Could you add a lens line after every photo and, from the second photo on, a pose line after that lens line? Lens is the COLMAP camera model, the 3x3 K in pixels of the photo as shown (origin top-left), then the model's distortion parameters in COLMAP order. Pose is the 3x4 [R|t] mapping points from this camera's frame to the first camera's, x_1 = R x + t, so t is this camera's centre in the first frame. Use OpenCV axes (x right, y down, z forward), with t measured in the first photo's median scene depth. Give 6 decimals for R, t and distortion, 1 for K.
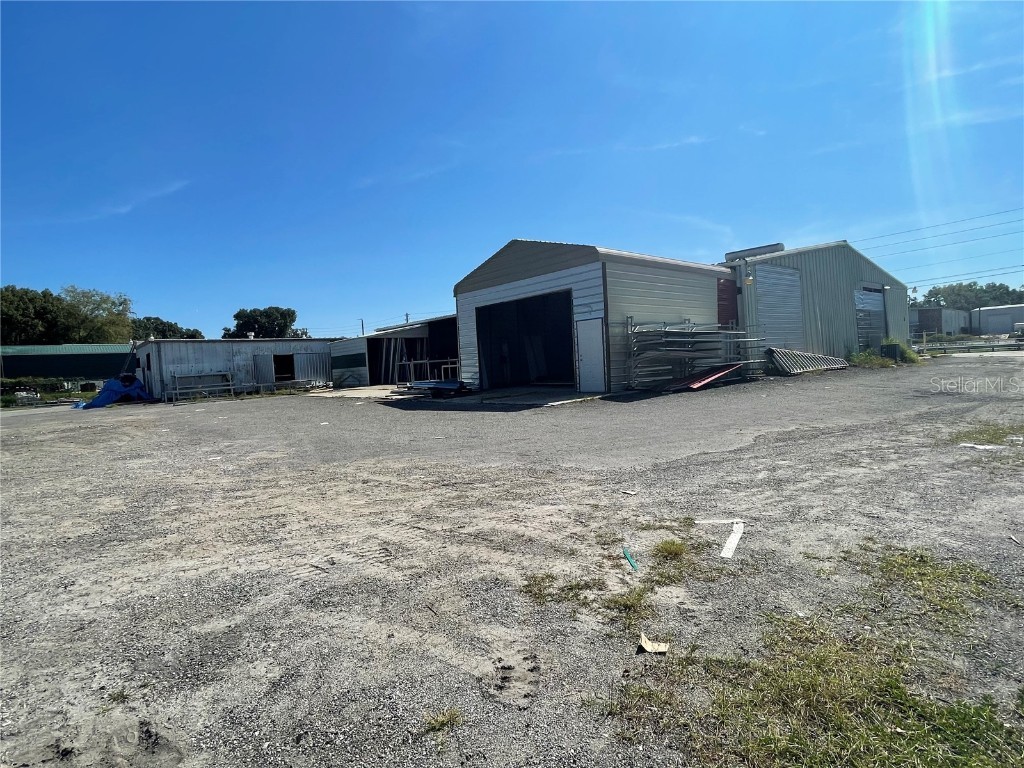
lens RADIAL K [[529.8, 0, 514.9], [0, 529.8, 382.7], [0, 0, 1]] dist [0.002330, -0.001128]
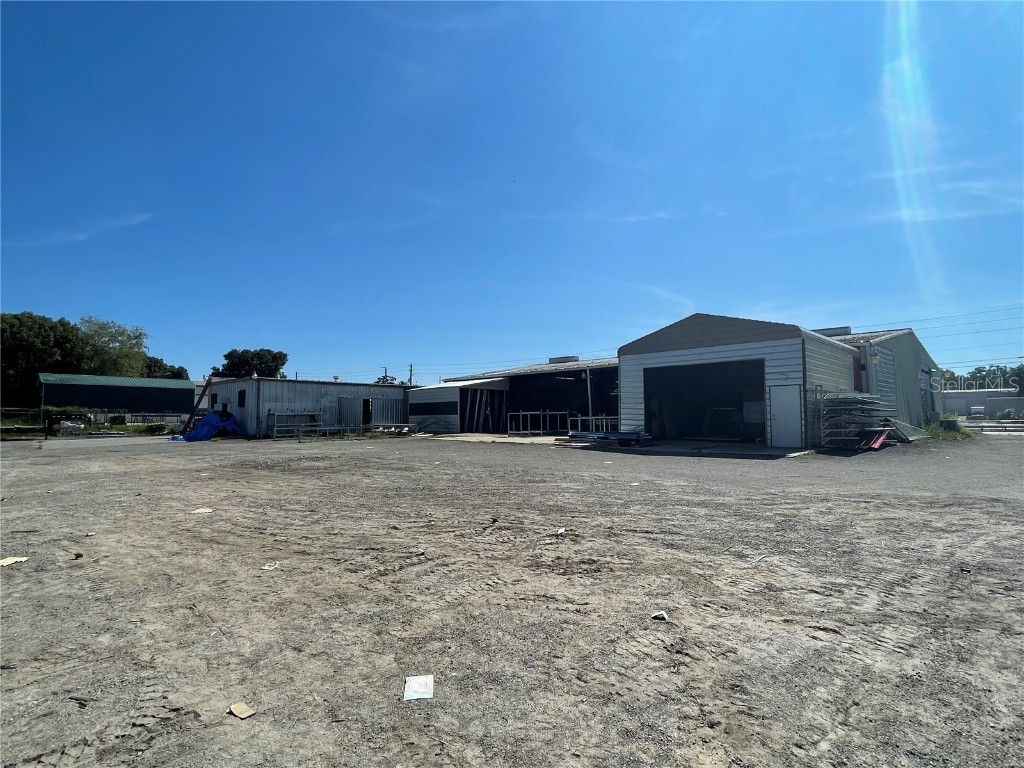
lens RADIAL K [[529.8, 0, 510.5], [0, 529.8, 416.3], [0, 0, 1]] dist [0.002330, -0.001128]
pose [[0.995738, 0.053492, 0.075136, -0.236693], [-0.050194, 0.997720, -0.045107, 0.014158], [-0.077377, 0.041144, 0.996153, -0.055119]]
